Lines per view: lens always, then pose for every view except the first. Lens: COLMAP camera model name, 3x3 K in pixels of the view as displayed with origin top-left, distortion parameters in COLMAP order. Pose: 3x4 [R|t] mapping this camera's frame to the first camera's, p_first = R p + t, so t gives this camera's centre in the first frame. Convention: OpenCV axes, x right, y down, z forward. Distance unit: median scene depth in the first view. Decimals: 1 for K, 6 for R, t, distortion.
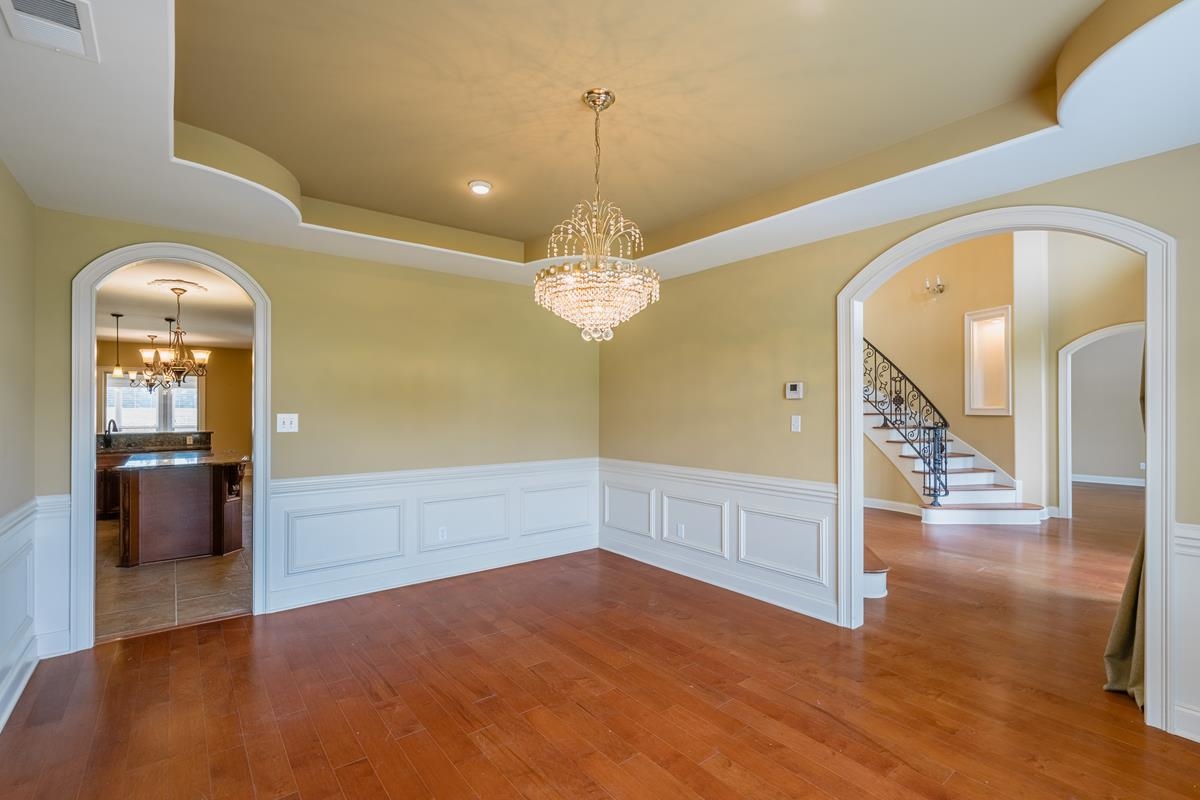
lens RADIAL K [[541.7, 0, 598.4], [0, 541.7, 405.5], [0, 0, 1]] dist [0.002400, -0.000070]
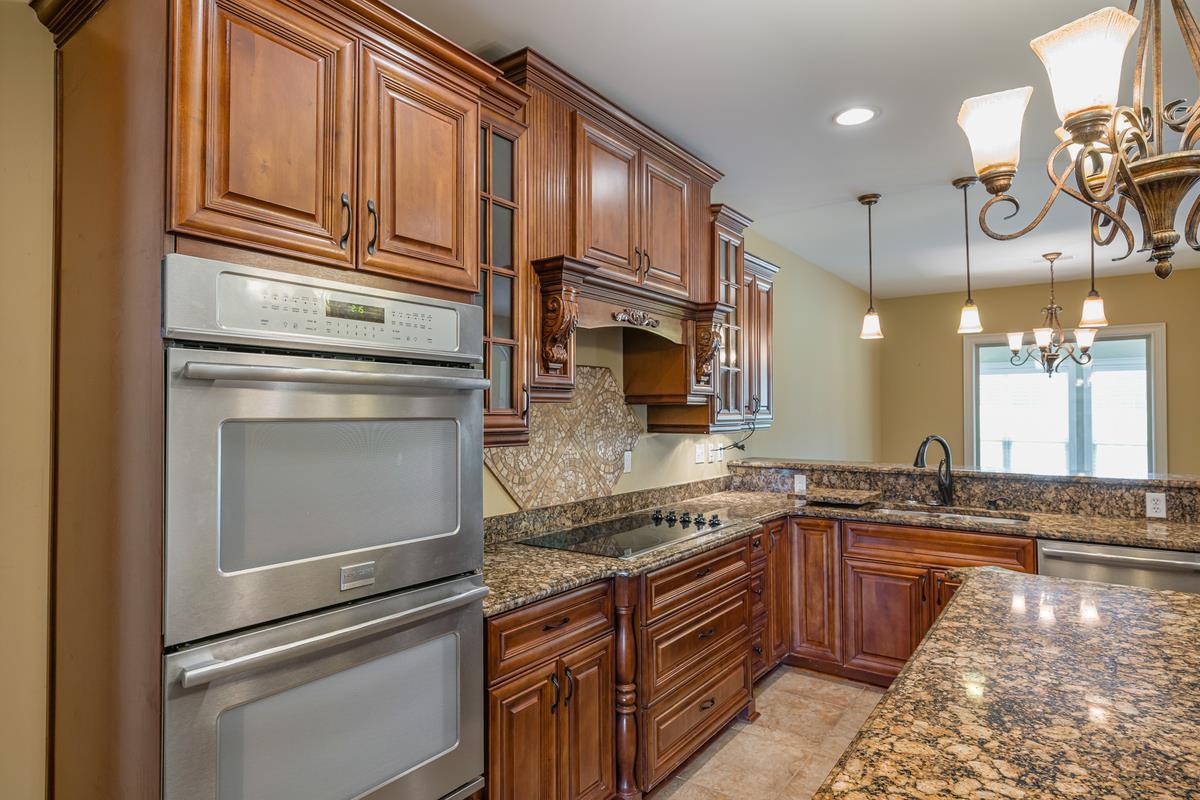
lens RADIAL K [[662.3, 0, 596.1], [0, 662.3, 401.4], [0, 0, 1]] dist [0.003958, 0.001441]
pose [[0.265116, -0.013489, -0.964122, -0.457022], [0.004578, 0.999908, -0.012730, 0.004994], [0.964206, -0.001039, 0.265154, 0.570253]]
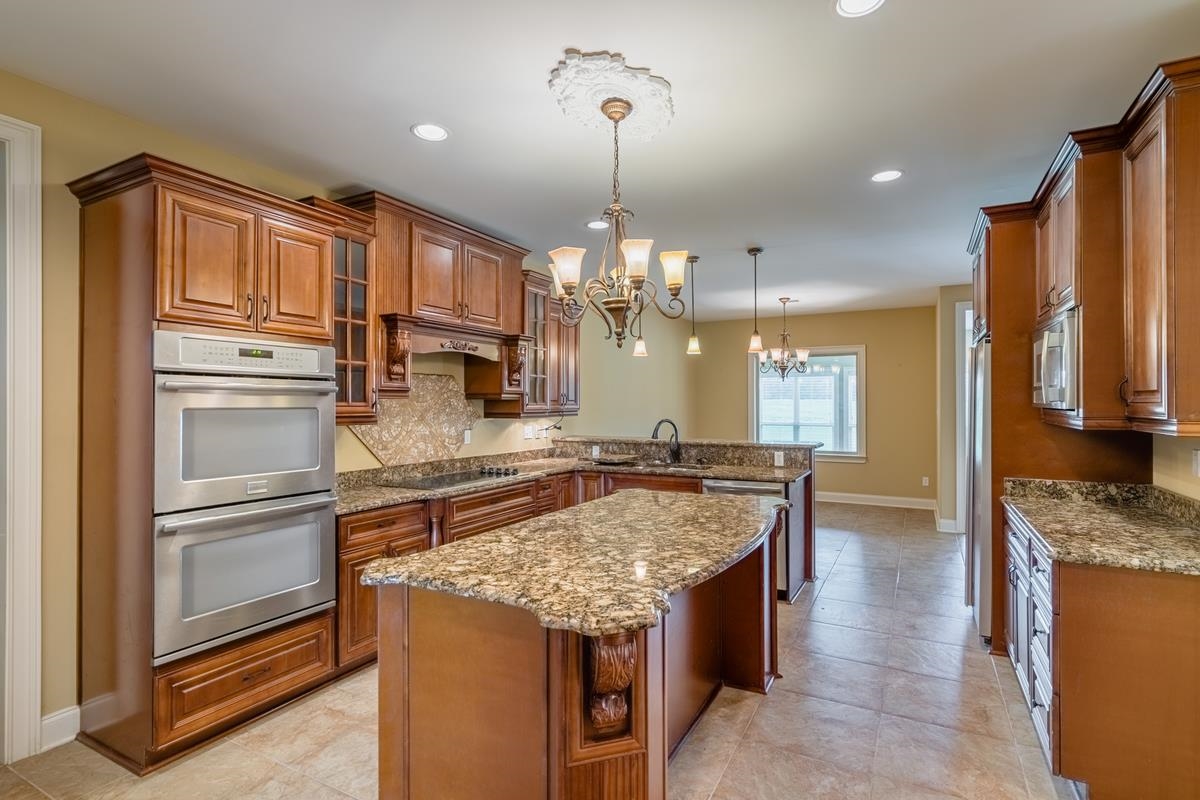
lens RADIAL K [[575.7, 0, 612.7], [0, 575.7, 399.0], [0, 0, 1]] dist [0.002998, 0.002177]
pose [[0.403109, -0.006174, -0.915131, -0.281982], [0.004400, 0.999979, -0.004808, 0.004580], [0.915141, -0.002088, 0.403128, 0.606756]]
